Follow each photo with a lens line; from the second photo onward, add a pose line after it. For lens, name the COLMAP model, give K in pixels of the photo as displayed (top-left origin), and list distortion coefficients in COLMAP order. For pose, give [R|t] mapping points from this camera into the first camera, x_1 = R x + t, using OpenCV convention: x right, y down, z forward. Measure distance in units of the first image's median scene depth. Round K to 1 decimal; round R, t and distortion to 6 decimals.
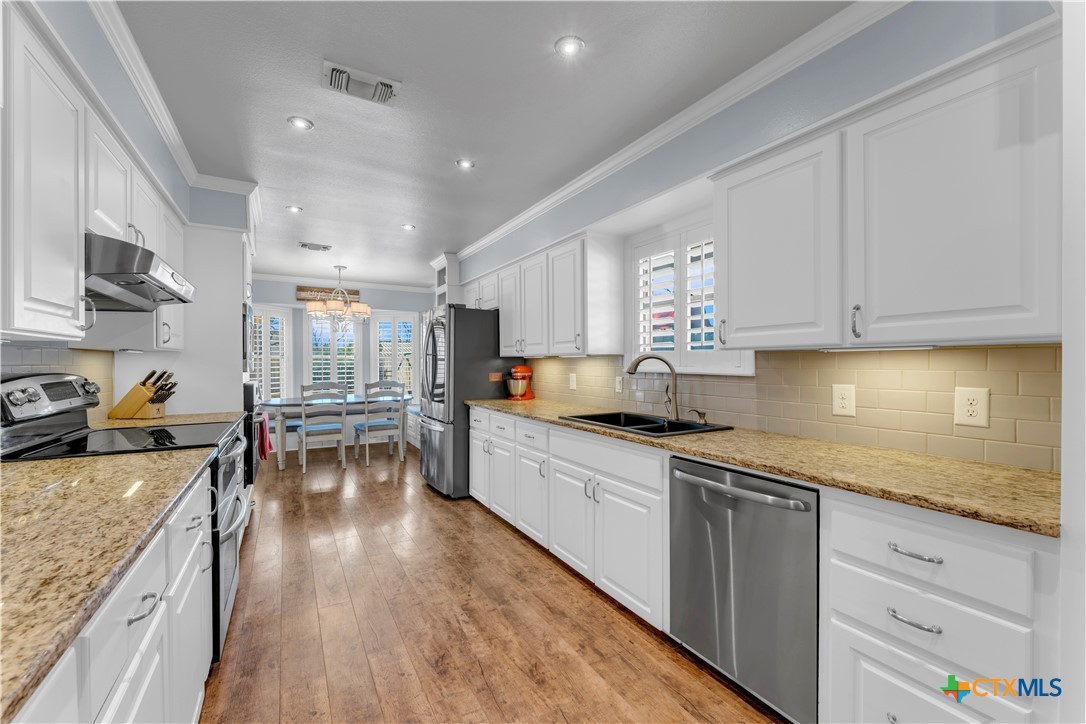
lens RADIAL K [[434.9, 0, 543.0], [0, 434.9, 362.0], [0, 0, 1]] dist [-0.000102, -0.000344]
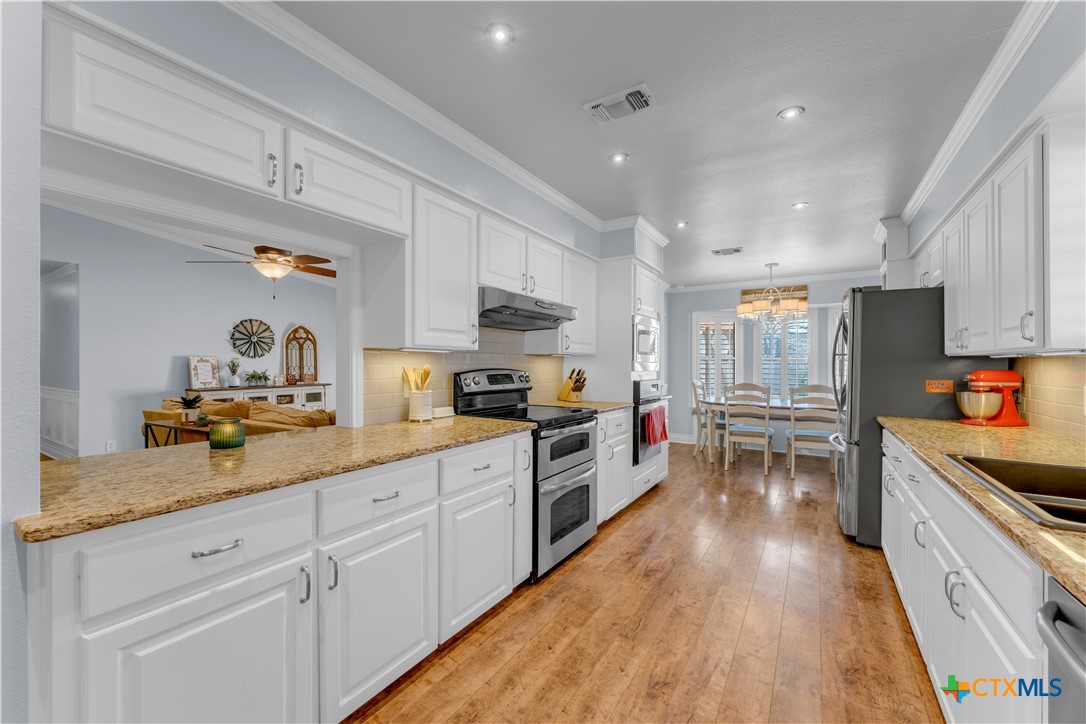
lens RADIAL K [[434.9, 0, 543.0], [0, 434.9, 362.0], [0, 0, 1]] dist [-0.000102, -0.000344]
pose [[0.463713, -0.000588, -0.885985, 0.208943], [-0.004220, 0.999987, -0.002872, 0.001339], [0.885975, 0.005071, 0.463705, 0.154409]]
